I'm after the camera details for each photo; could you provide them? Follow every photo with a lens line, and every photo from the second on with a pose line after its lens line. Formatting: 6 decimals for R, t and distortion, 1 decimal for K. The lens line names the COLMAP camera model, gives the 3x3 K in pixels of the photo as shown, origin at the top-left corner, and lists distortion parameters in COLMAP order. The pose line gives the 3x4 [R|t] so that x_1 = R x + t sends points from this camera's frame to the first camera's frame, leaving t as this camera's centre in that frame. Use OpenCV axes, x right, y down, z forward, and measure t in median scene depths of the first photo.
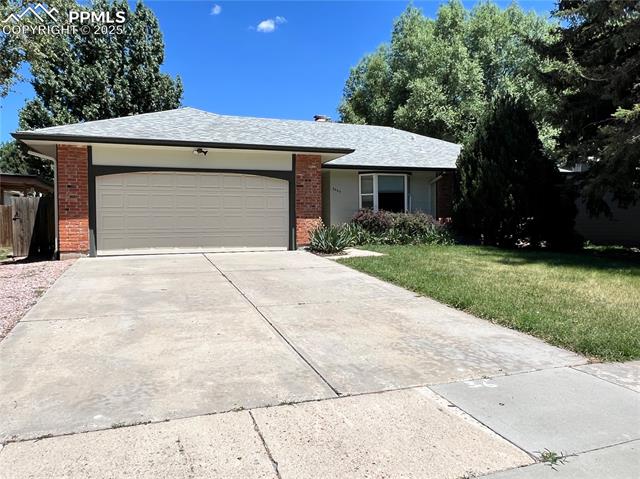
lens RADIAL K [[459.9, 0, 322.6], [0, 459.9, 237.5], [0, 0, 1]] dist [0.005122, -0.005324]
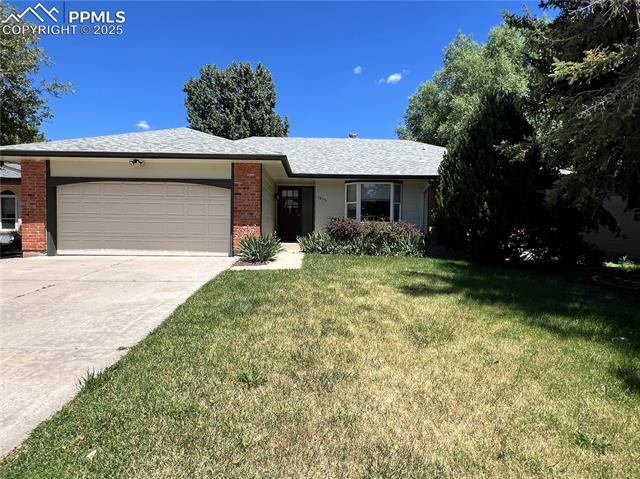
lens RADIAL K [[337.8, 0, 319.1], [0, 337.8, 238.3], [0, 0, 1]] dist [-0.005453, 0.003138]
pose [[0.952004, 0.033038, -0.304296, 0.289472], [-0.030433, 0.999448, 0.013302, -0.024043], [0.304568, -0.003403, 0.952485, 0.281663]]
